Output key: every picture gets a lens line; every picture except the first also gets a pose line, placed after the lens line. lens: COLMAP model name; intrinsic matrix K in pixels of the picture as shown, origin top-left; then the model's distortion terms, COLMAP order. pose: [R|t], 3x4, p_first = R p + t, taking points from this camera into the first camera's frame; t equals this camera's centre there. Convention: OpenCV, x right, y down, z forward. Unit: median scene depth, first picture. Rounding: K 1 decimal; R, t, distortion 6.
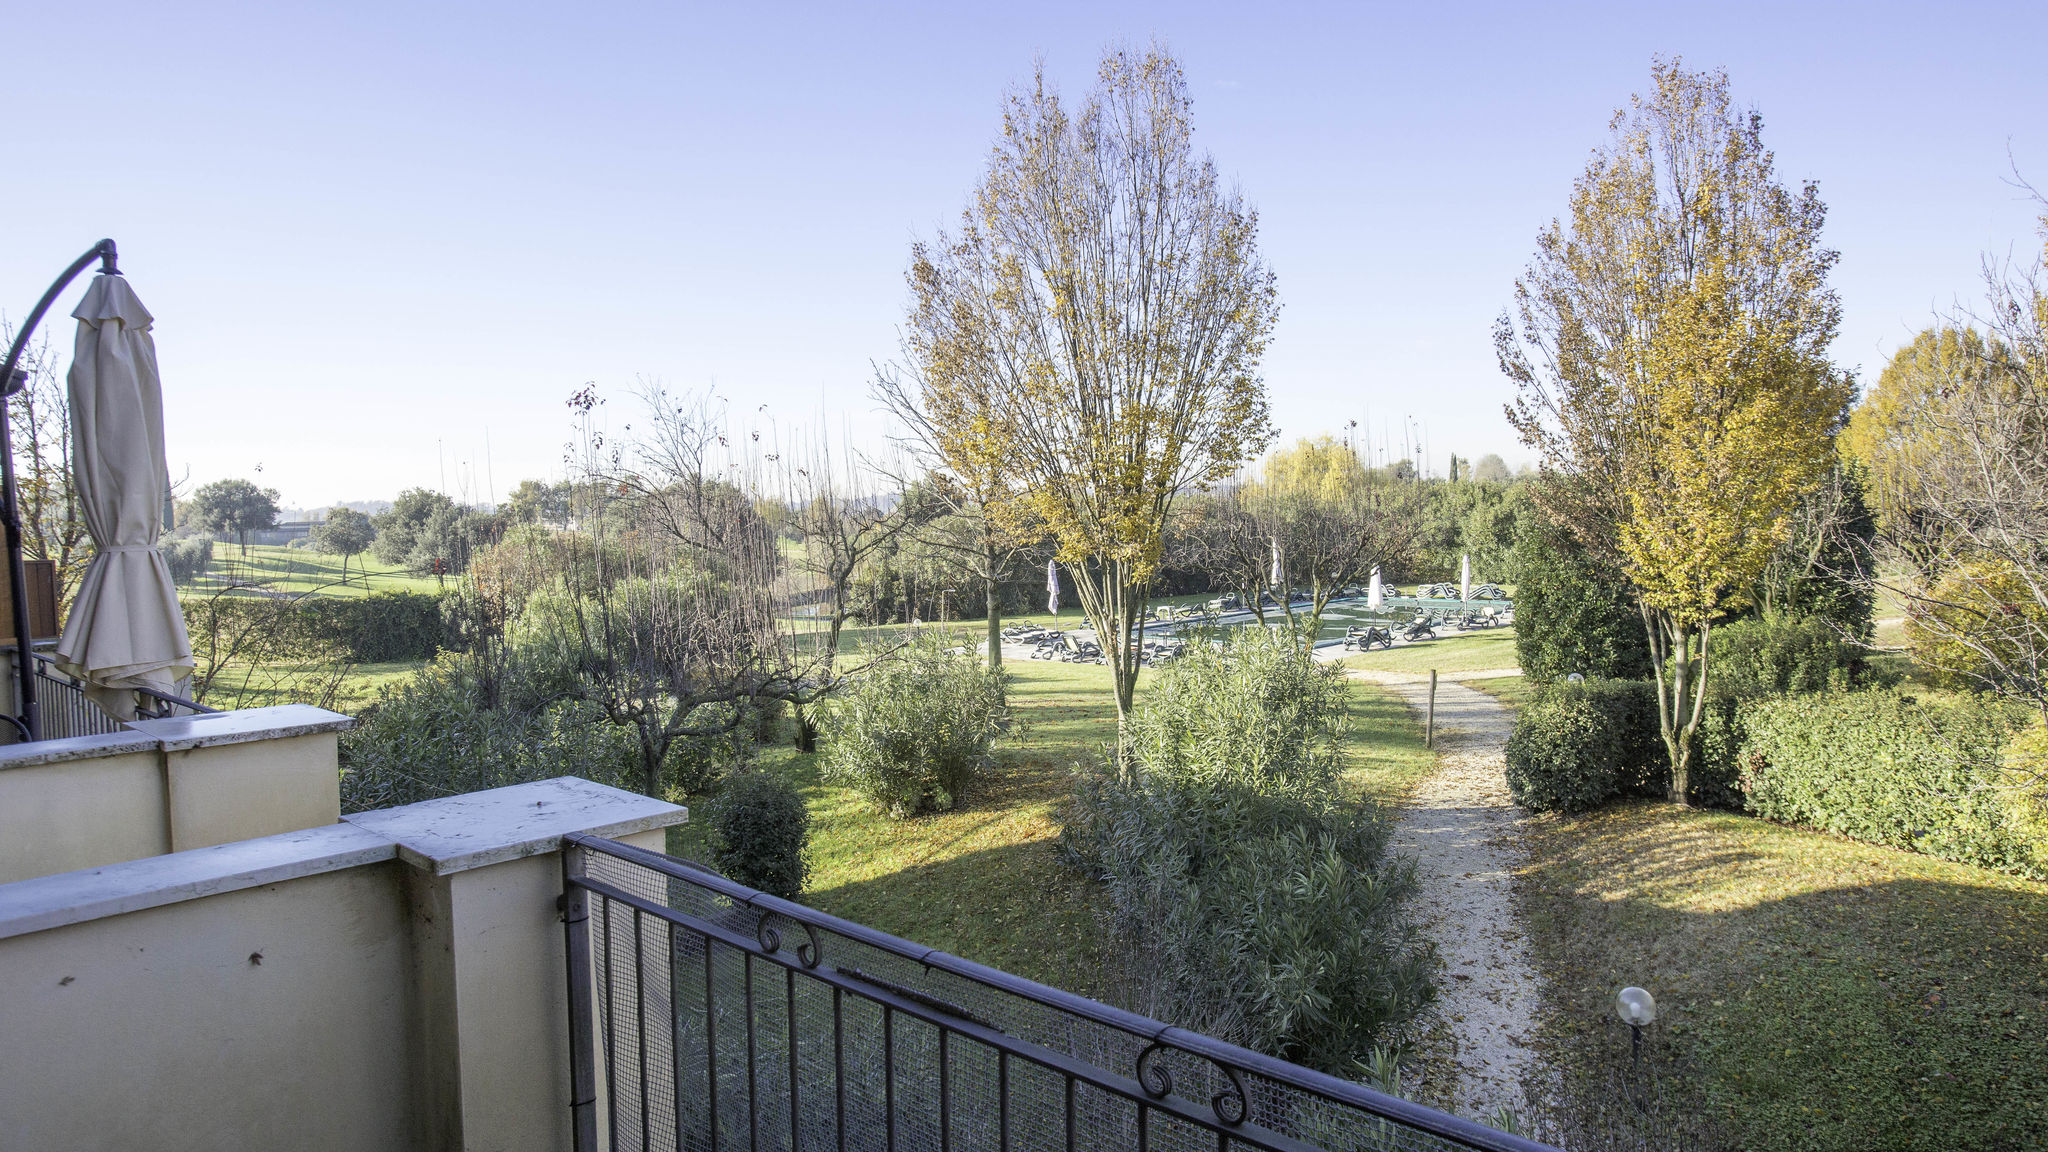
lens RADIAL K [[1293.5, 0, 1022.6], [0, 1293.5, 570.1], [0, 0, 1]] dist [-0.030614, 0.006790]
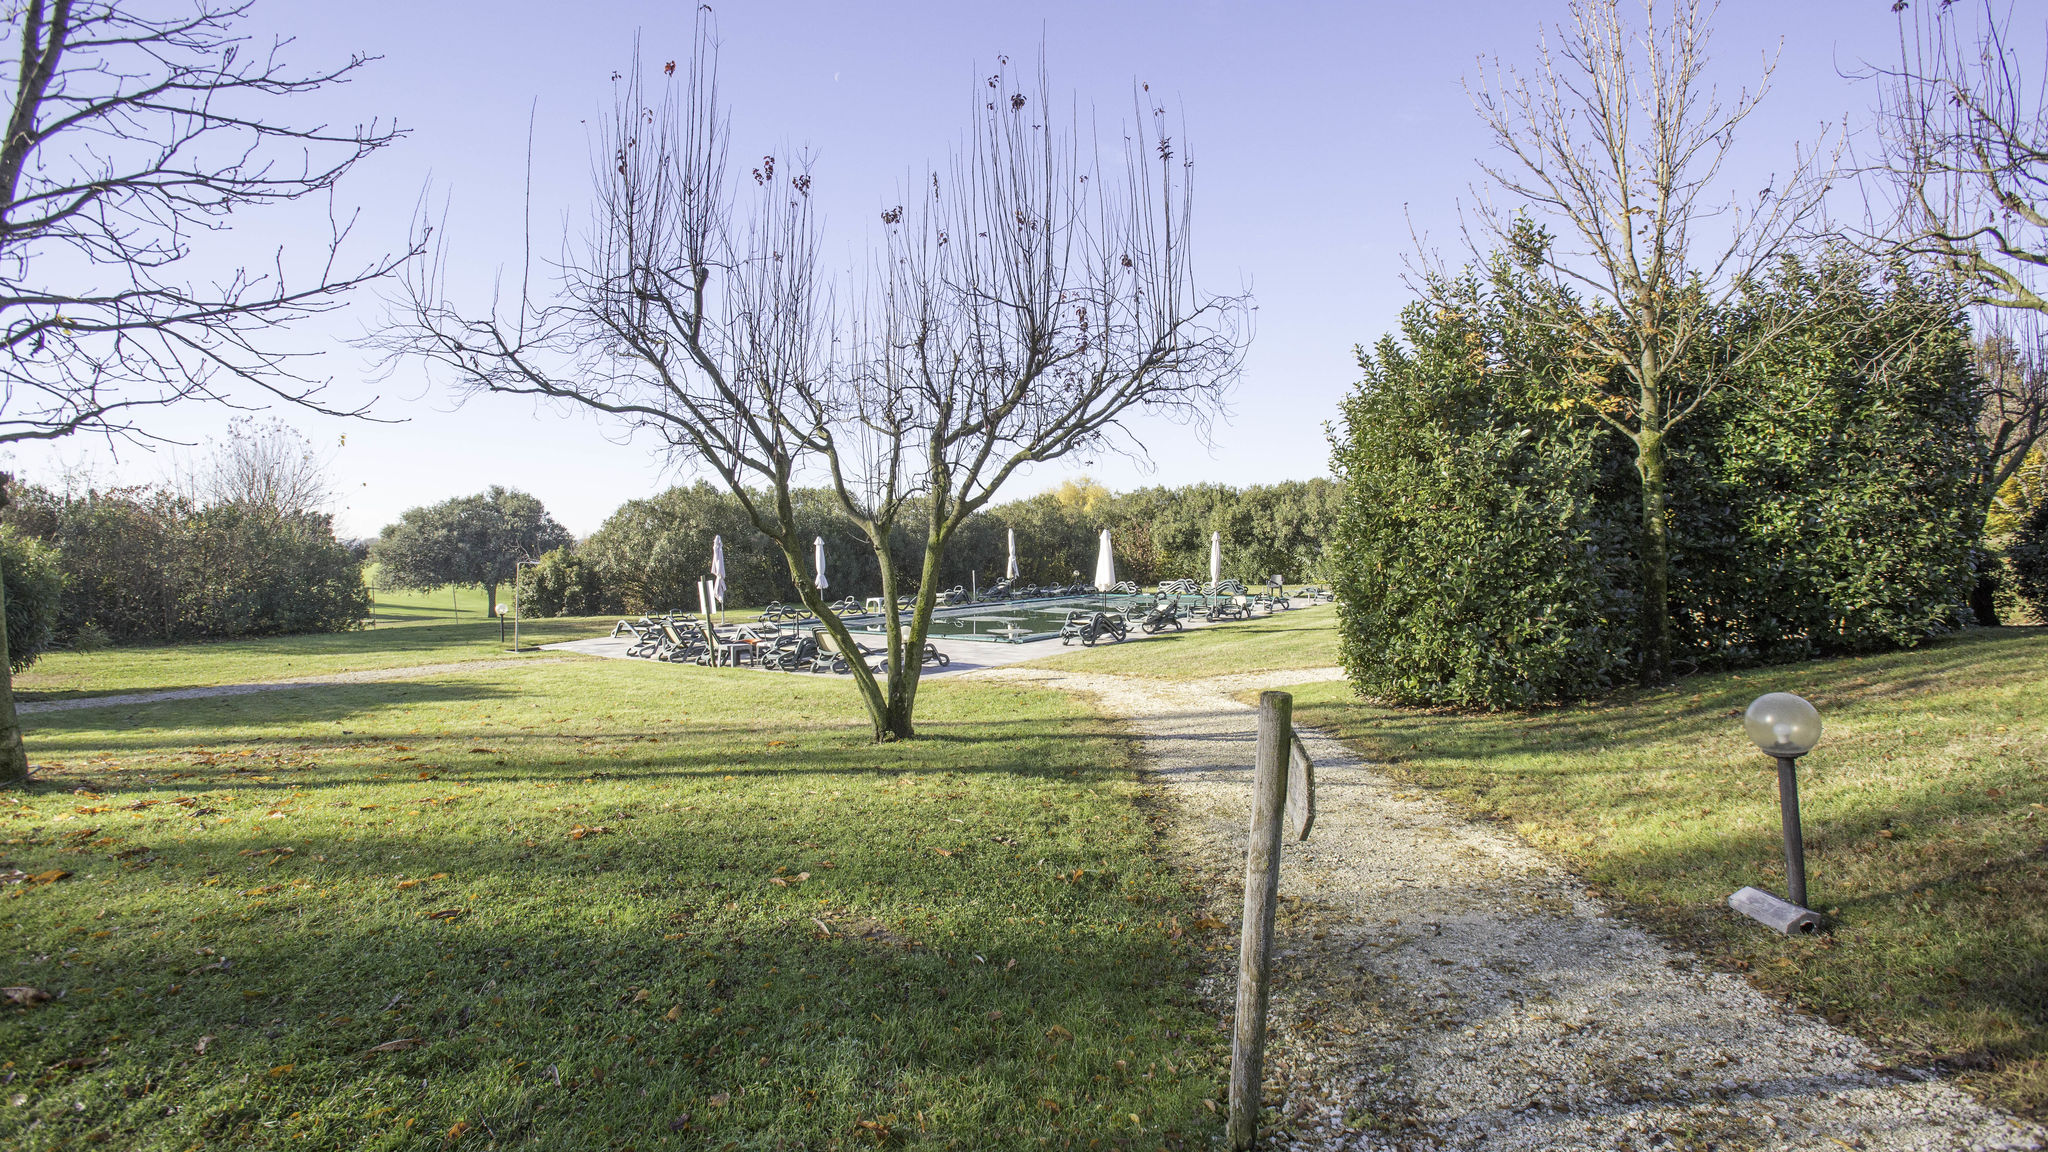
lens RADIAL K [[929.7, 0, 1022.5], [0, 929.7, 572.2], [0, 0, 1]] dist [-0.066599, 0.024500]
pose [[0.988230, 0.010361, 0.152626, 0.242063], [-0.006247, 0.999605, -0.027405, 0.059052], [-0.152850, 0.026129, 0.987904, 0.801181]]
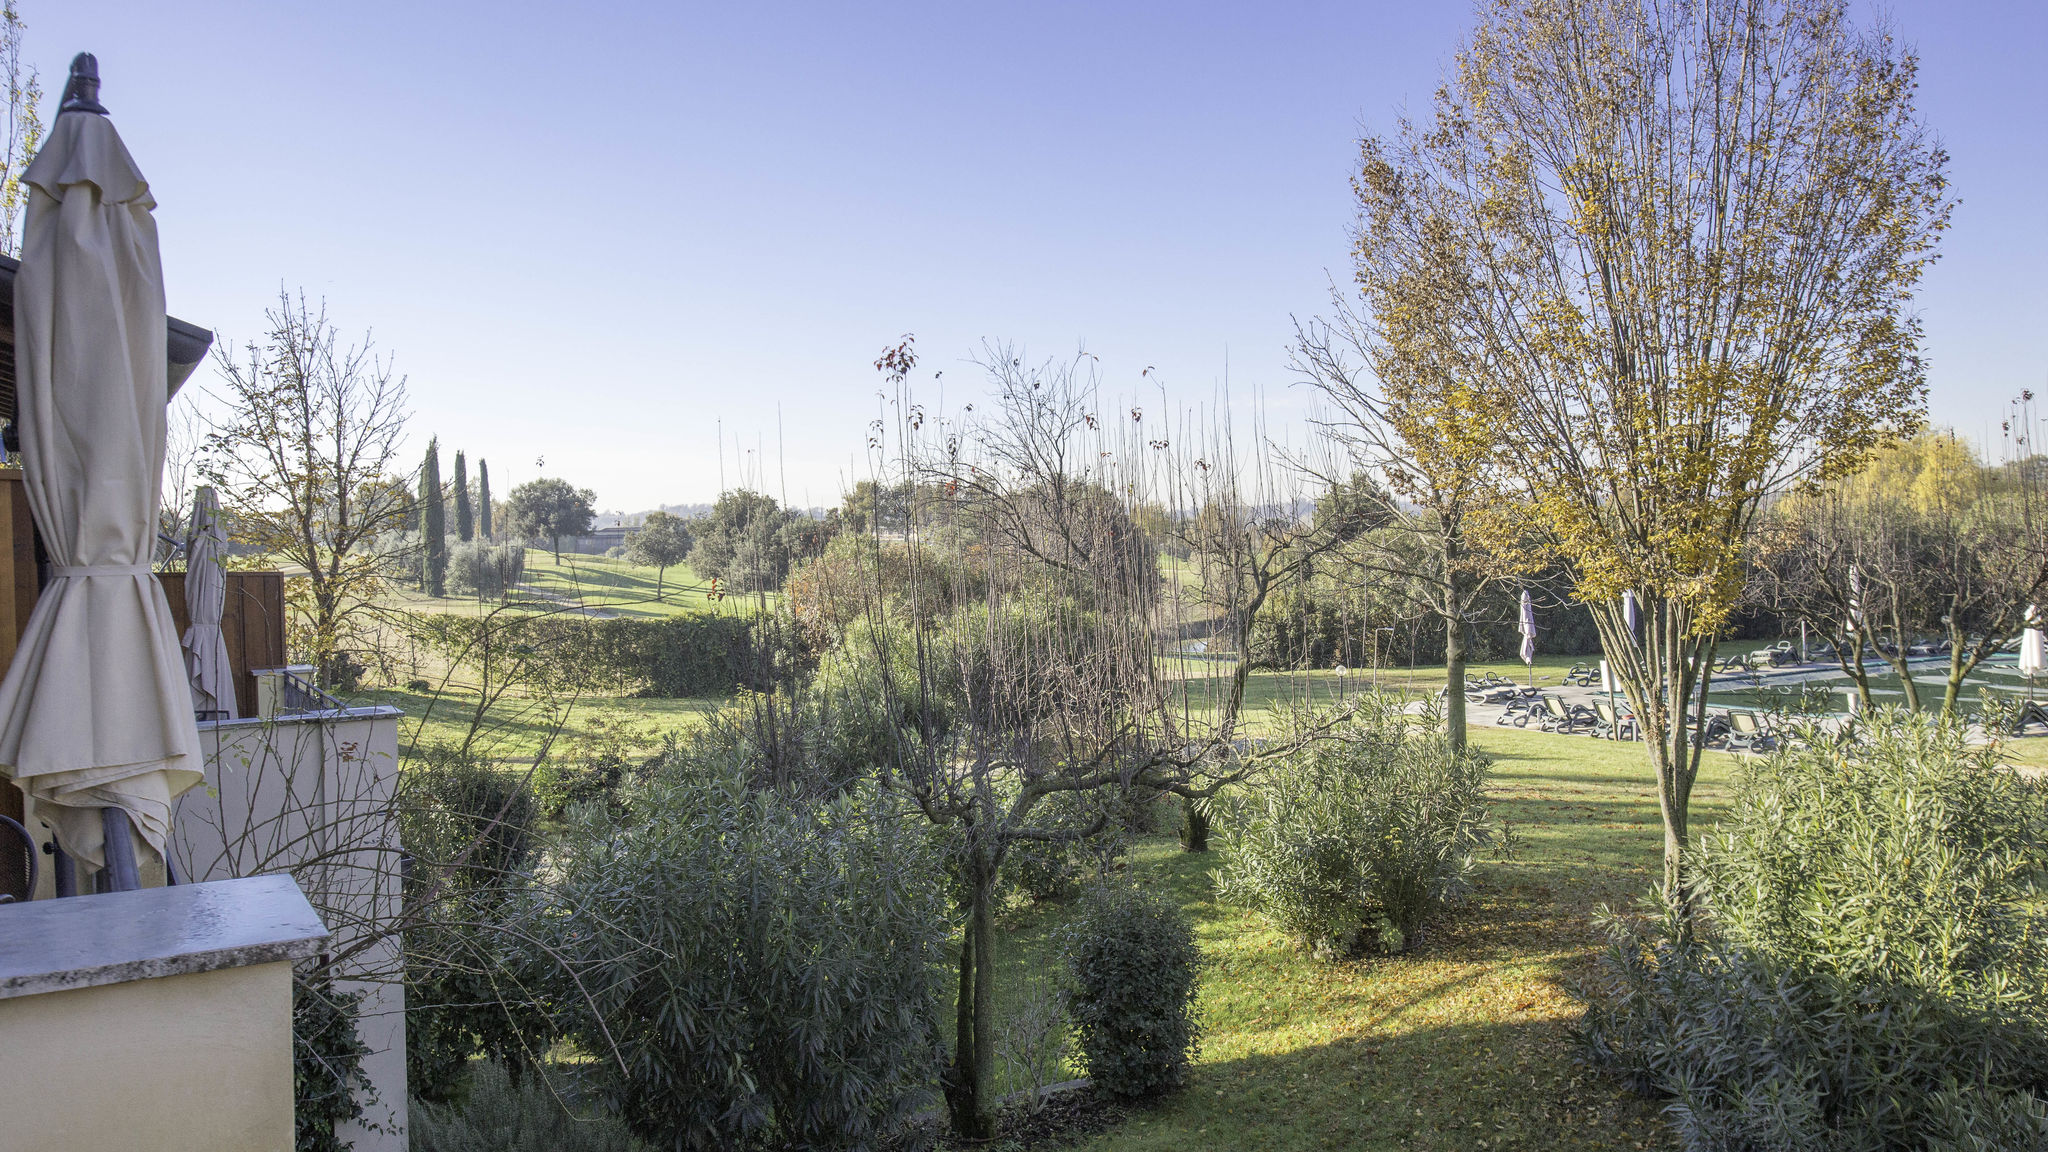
lens RADIAL K [[1606.5, 0, 1017.8], [0, 1606.5, 576.8], [0, 0, 1]] dist [-0.014846, 0.014151]
pose [[0.962730, 0.018283, -0.269846, -0.020031], [-0.021275, 0.999740, -0.008167, -0.003894], [0.269627, 0.013604, 0.962869, 0.090895]]
